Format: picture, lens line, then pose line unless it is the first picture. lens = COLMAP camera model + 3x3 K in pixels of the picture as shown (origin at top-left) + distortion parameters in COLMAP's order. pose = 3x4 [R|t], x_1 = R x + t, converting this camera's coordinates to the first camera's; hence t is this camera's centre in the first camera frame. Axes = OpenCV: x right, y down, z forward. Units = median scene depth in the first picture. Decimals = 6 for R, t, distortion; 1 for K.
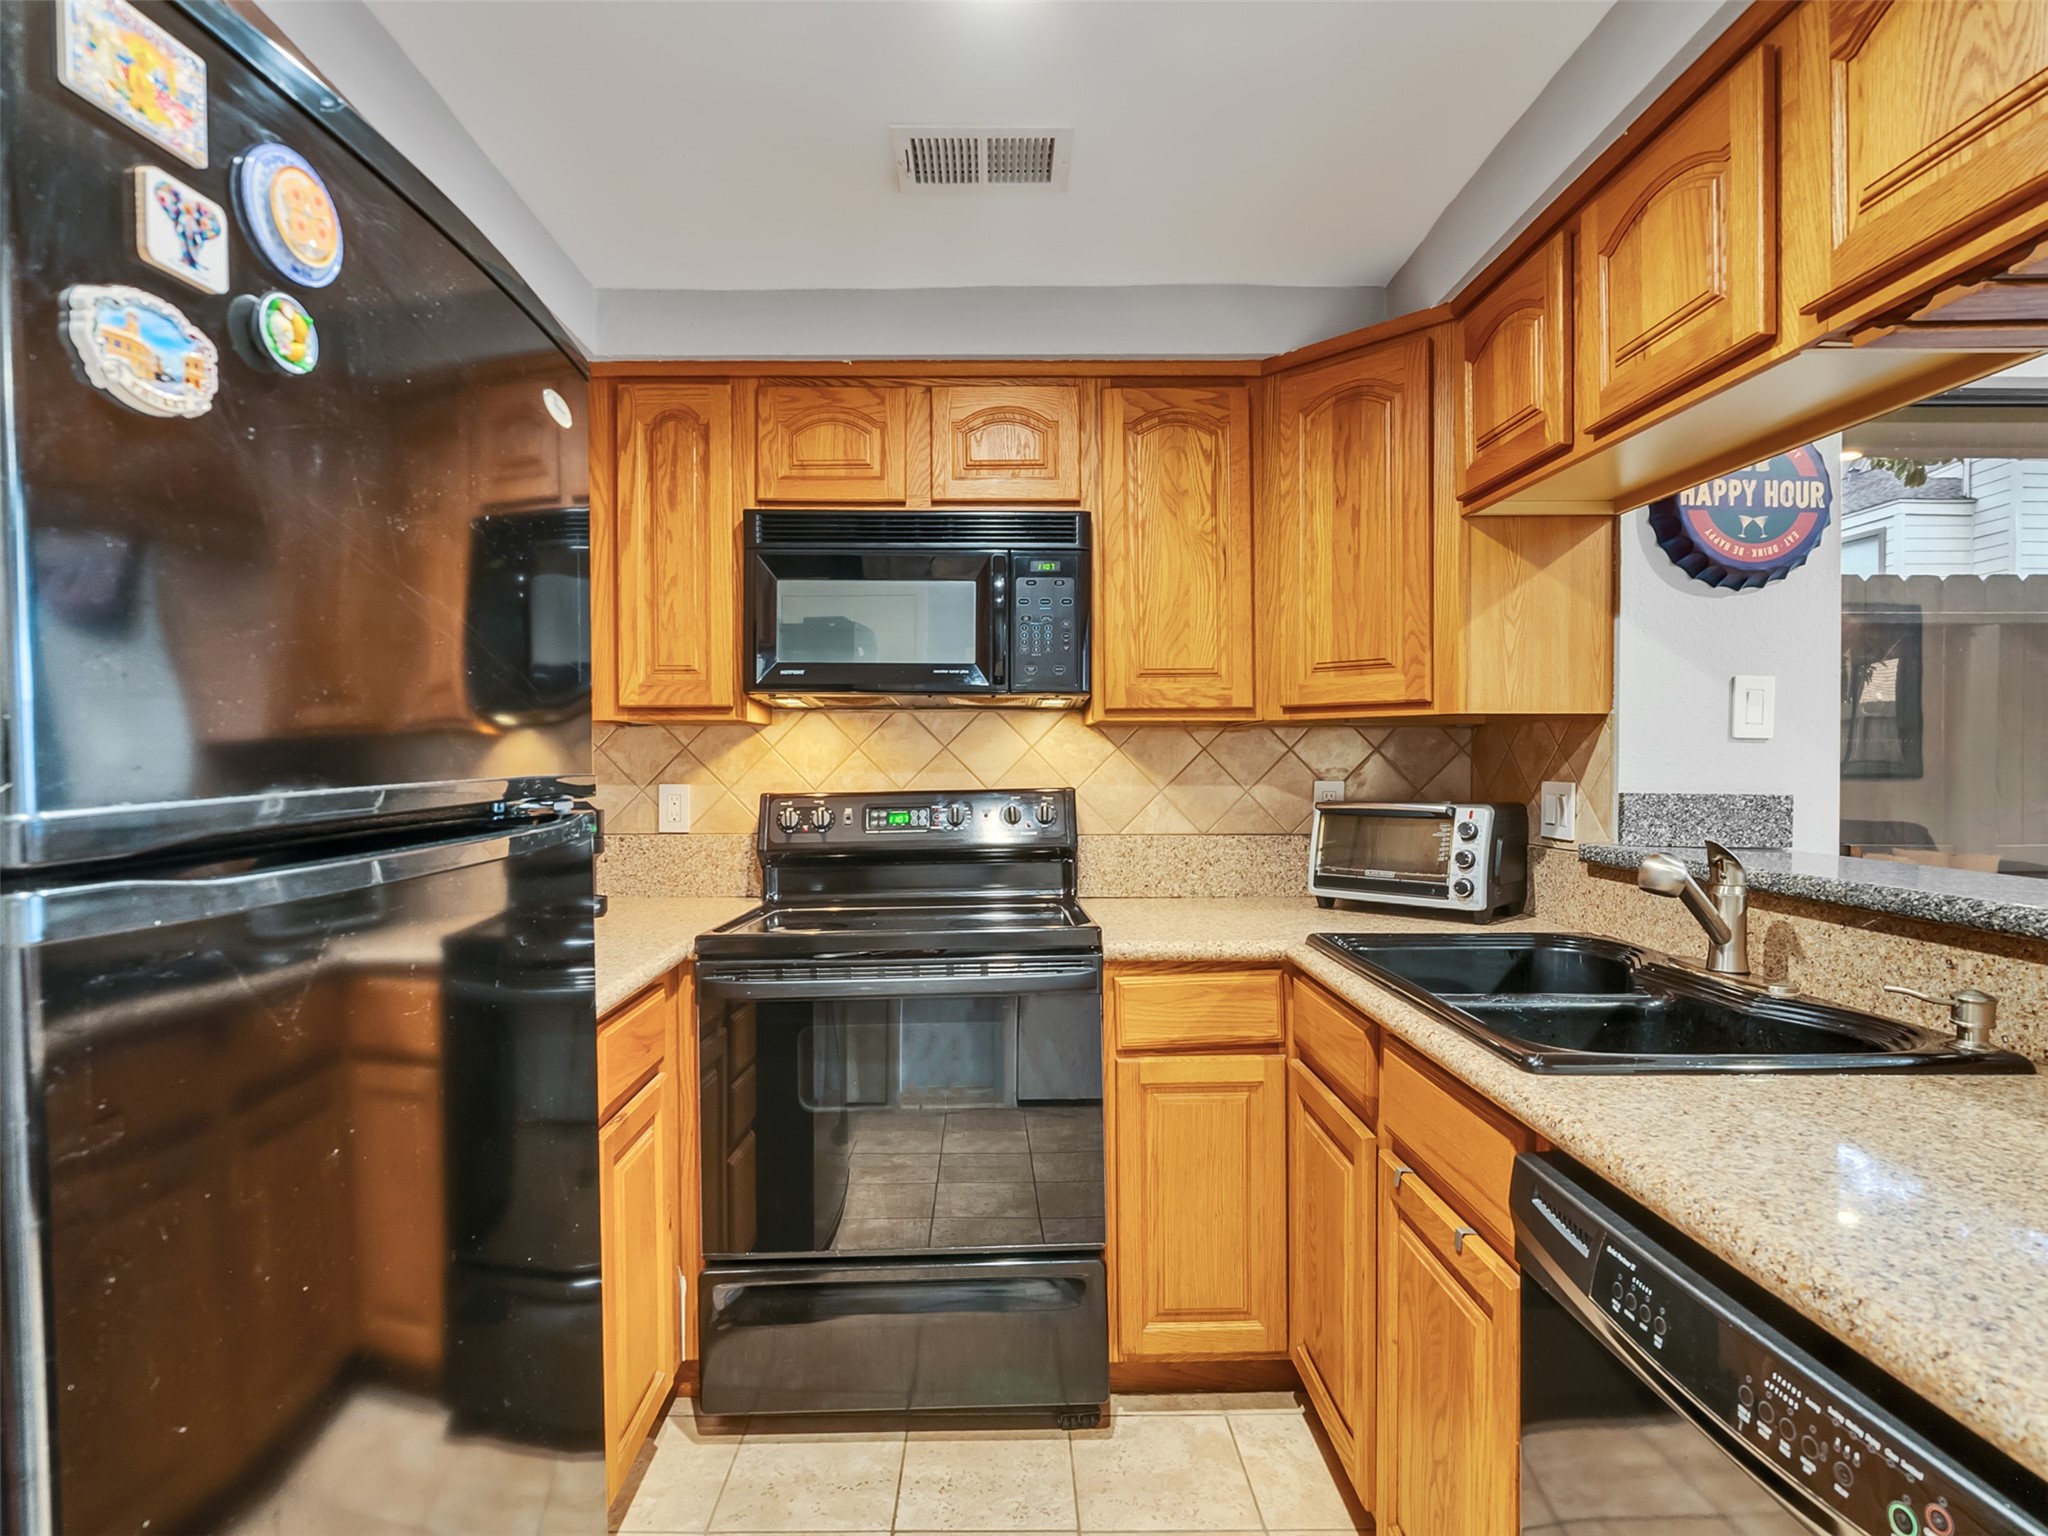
lens RADIAL K [[1046.6, 0, 1005.7], [0, 1046.6, 769.4], [0, 0, 1]] dist [-0.006673, 0.004859]
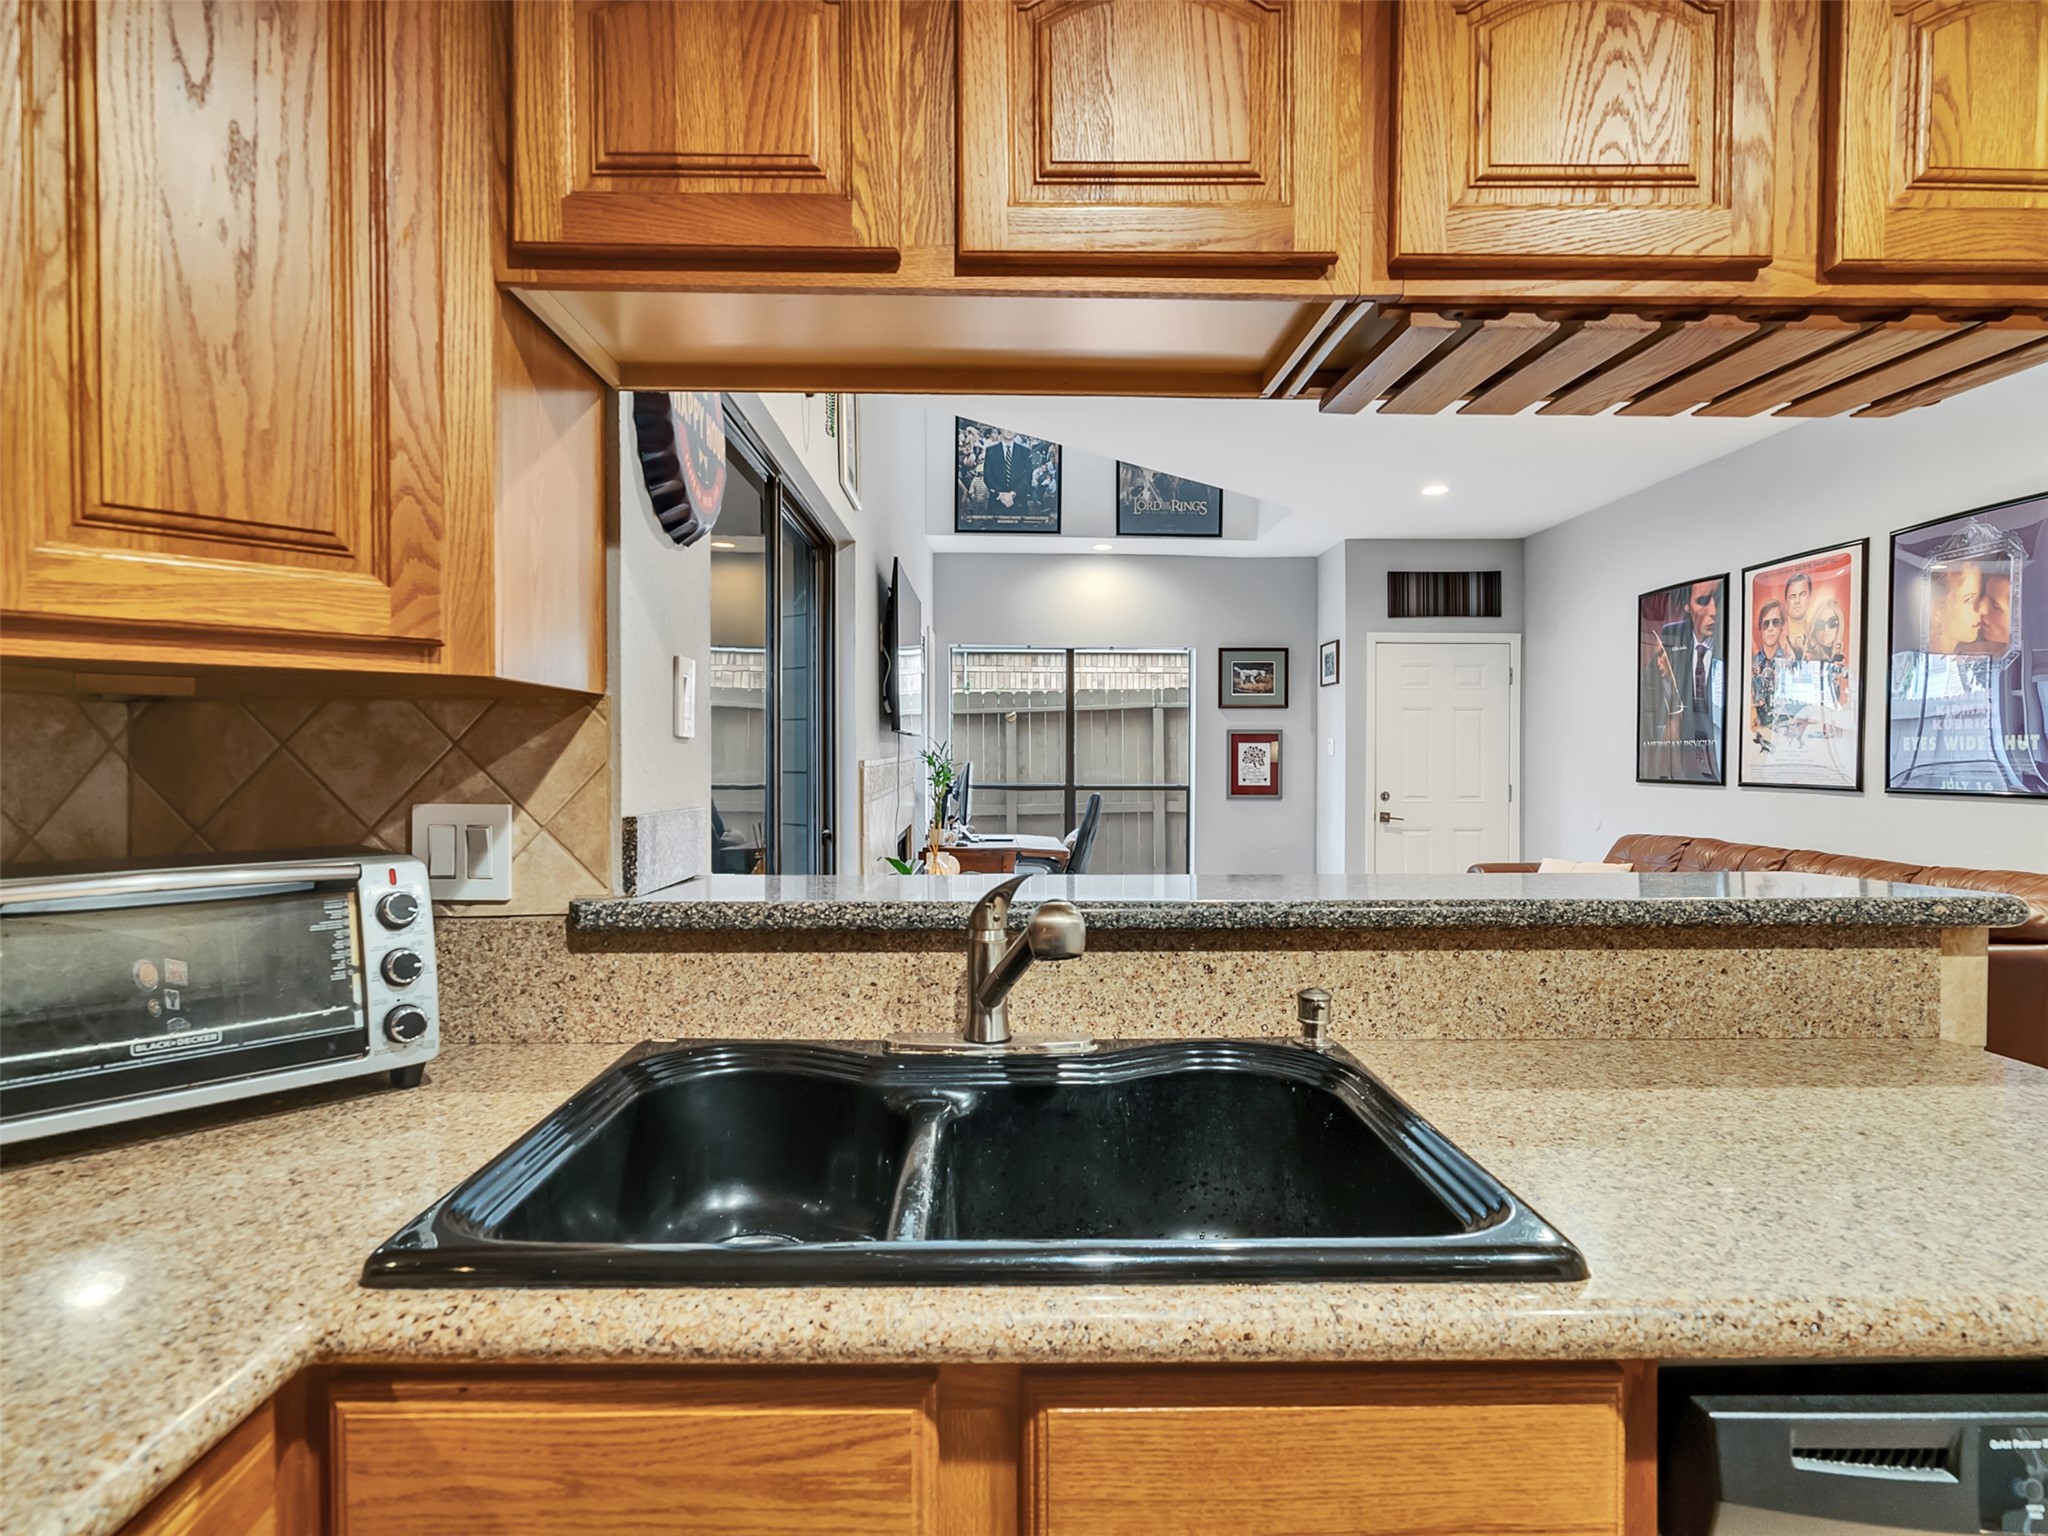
lens RADIAL K [[1046.6, 0, 1007.7], [0, 1046.6, 769.0], [0, 0, 1]] dist [-0.006673, 0.004859]
pose [[-0.000459, -0.011539, 0.999933, -0.066942], [0.009023, 0.999893, 0.011542, -0.013052], [-0.999959, 0.009028, -0.000354, 0.761600]]
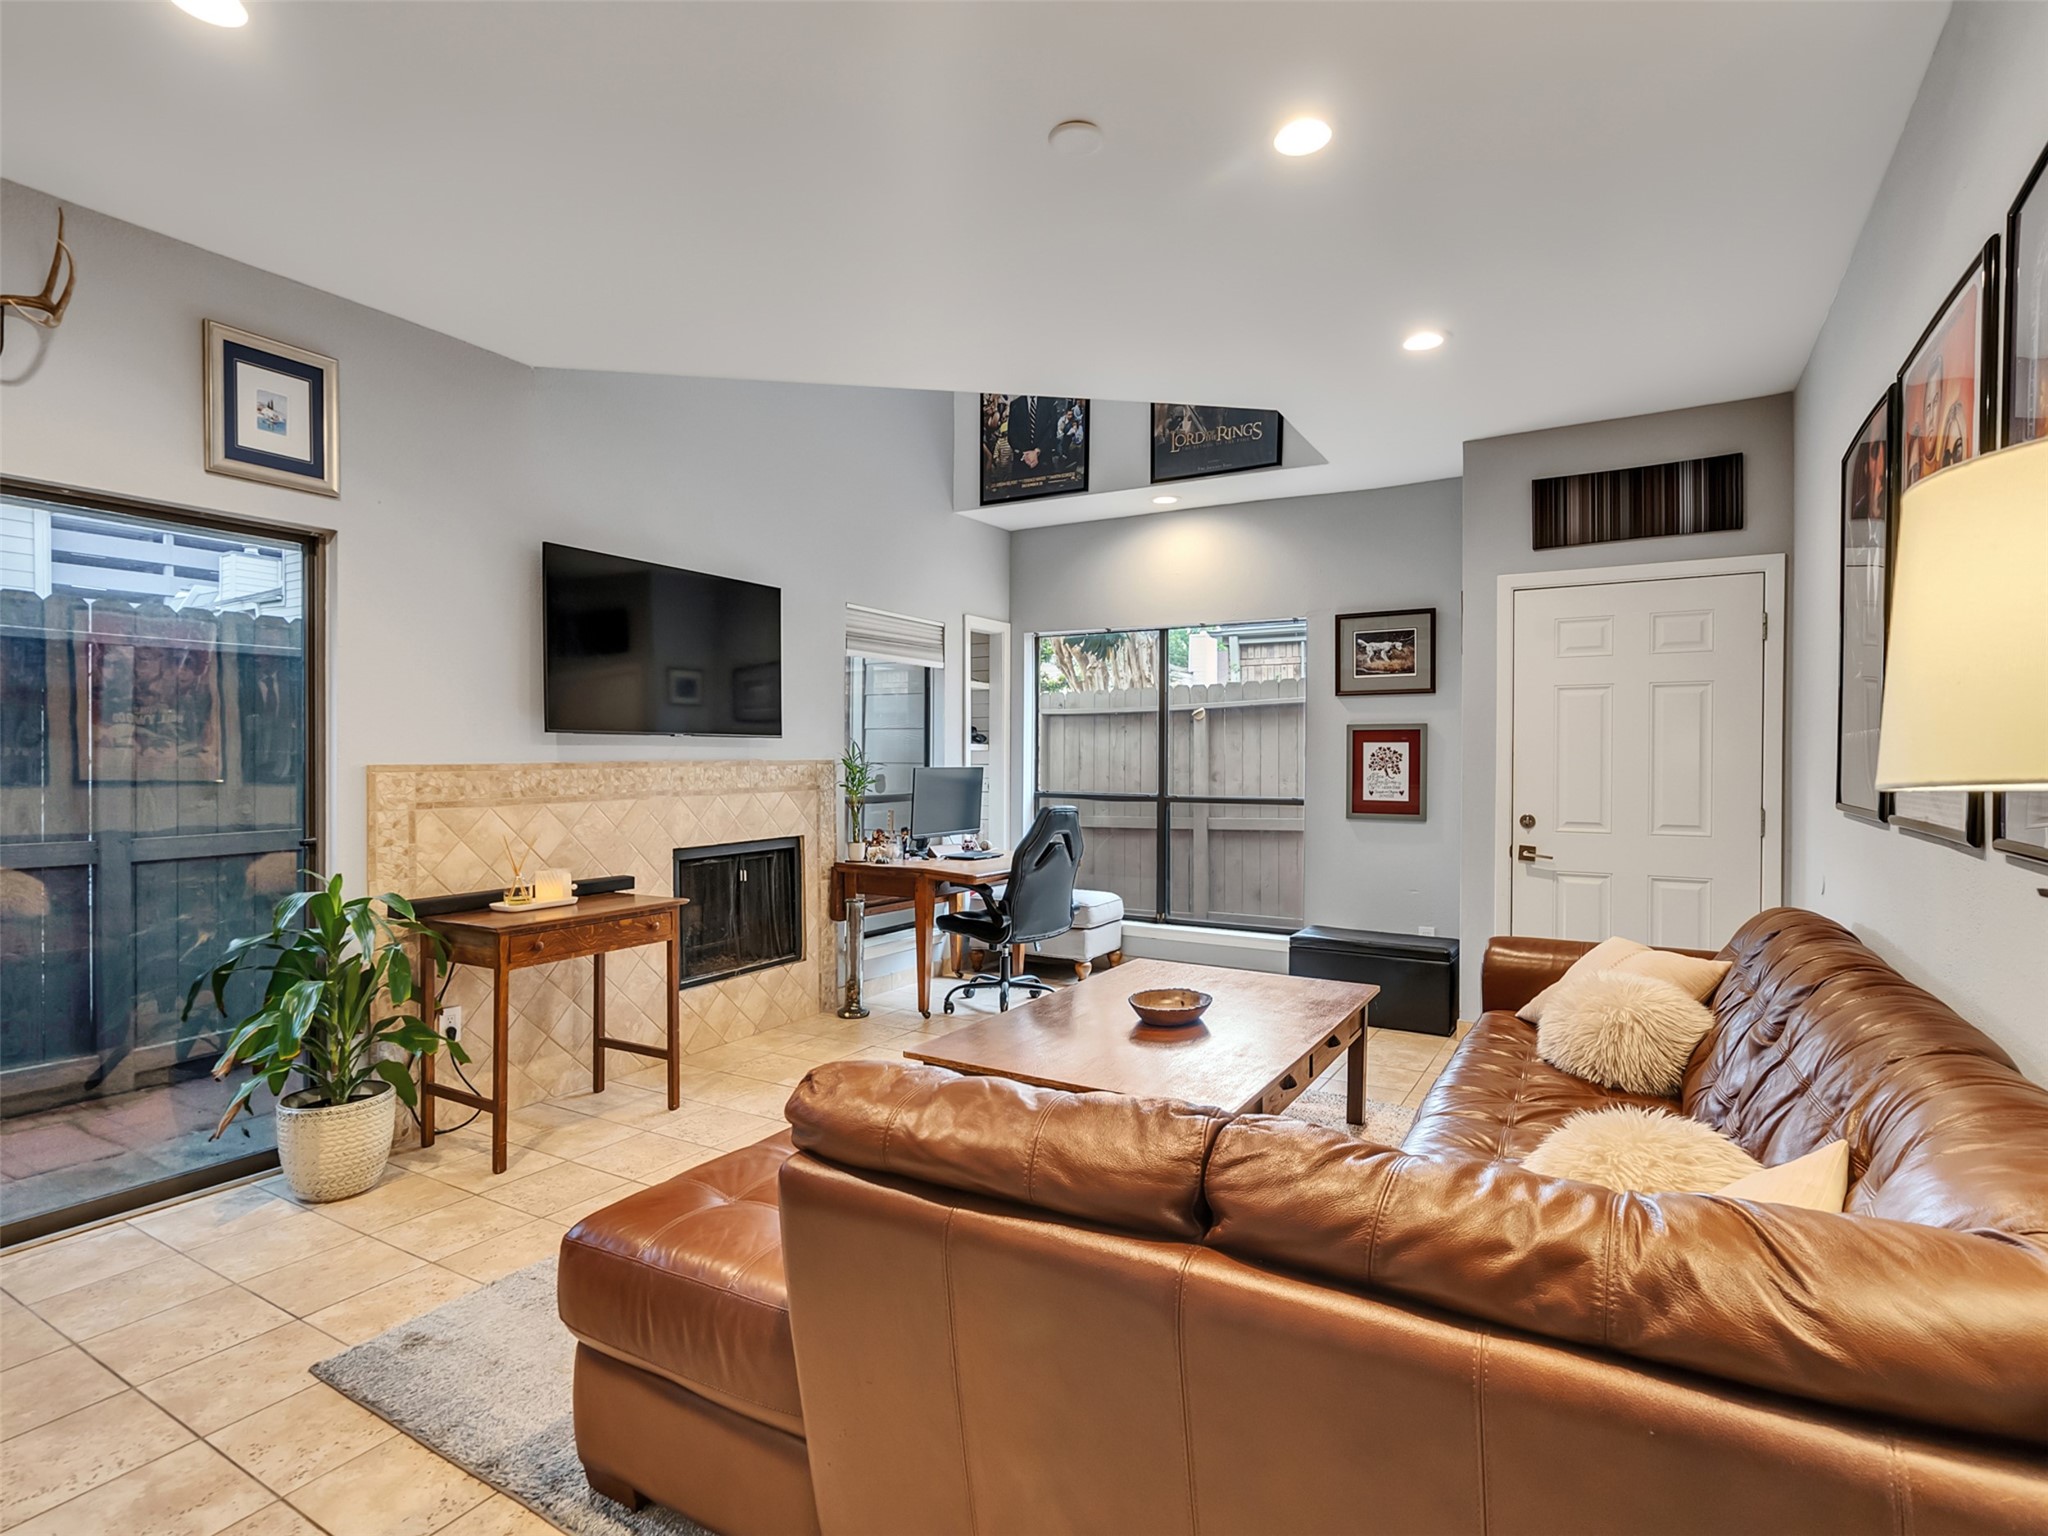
lens RADIAL K [[1046.6, 0, 1011.7], [0, 1046.6, 770.3], [0, 0, 1]] dist [-0.006673, 0.004859]
pose [[0.527074, -0.007500, 0.849786, 0.870959], [0.007116, 0.999965, 0.004411, -0.001611], [-0.849790, 0.003722, 0.527109, -0.753804]]
